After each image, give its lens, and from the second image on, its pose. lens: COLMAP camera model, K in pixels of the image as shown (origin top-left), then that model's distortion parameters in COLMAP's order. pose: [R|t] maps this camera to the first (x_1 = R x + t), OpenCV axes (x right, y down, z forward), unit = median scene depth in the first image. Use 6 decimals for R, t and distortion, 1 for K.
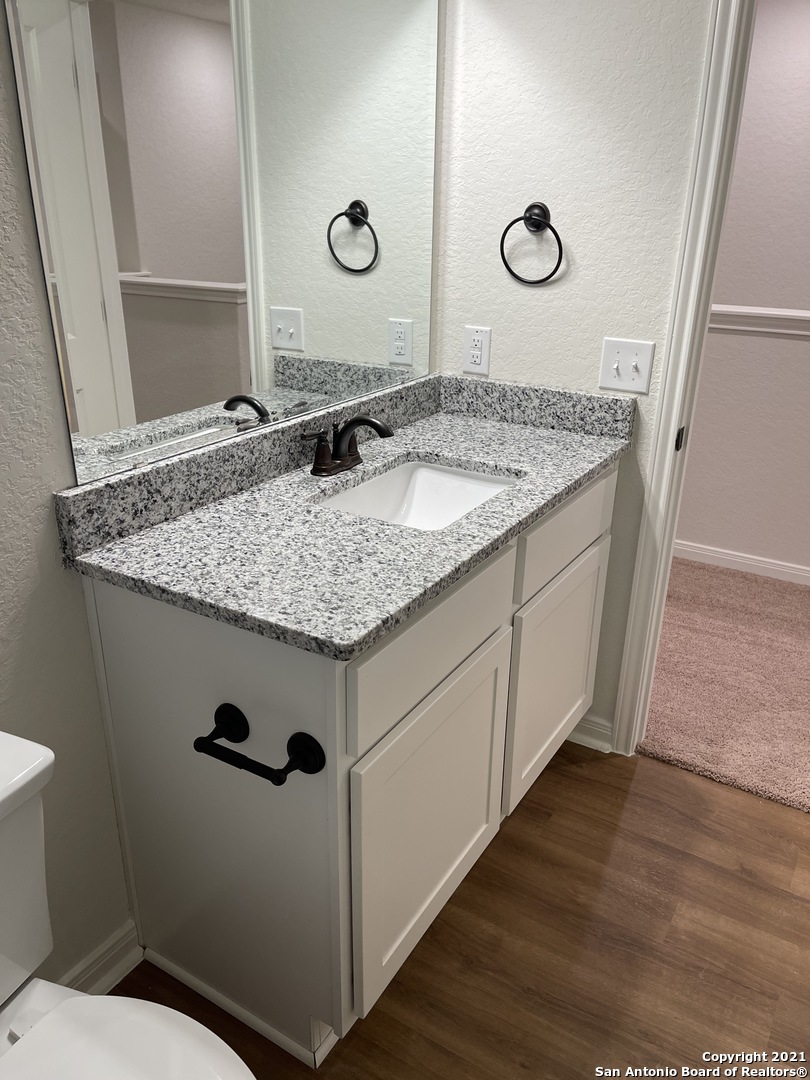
lens RADIAL K [[813.3, 0, 406.3], [0, 813.3, 541.3], [0, 0, 1]] dist [0.064533, -0.082170]
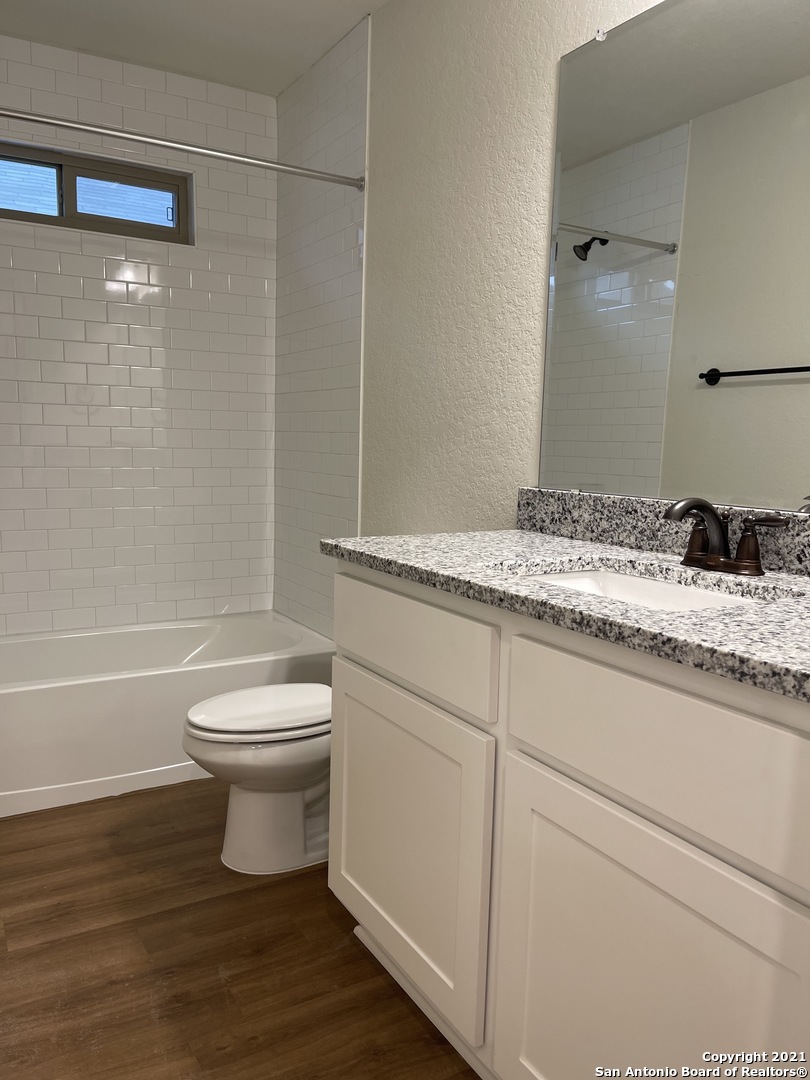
lens RADIAL K [[813.3, 0, 406.0], [0, 813.3, 539.5], [0, 0, 1]] dist [0.064533, -0.082170]
pose [[-0.463655, 0.083685, -0.882055, 0.876983], [-0.363666, 0.889832, 0.275585, -0.262208], [0.807942, 0.448550, -0.382142, 1.220901]]
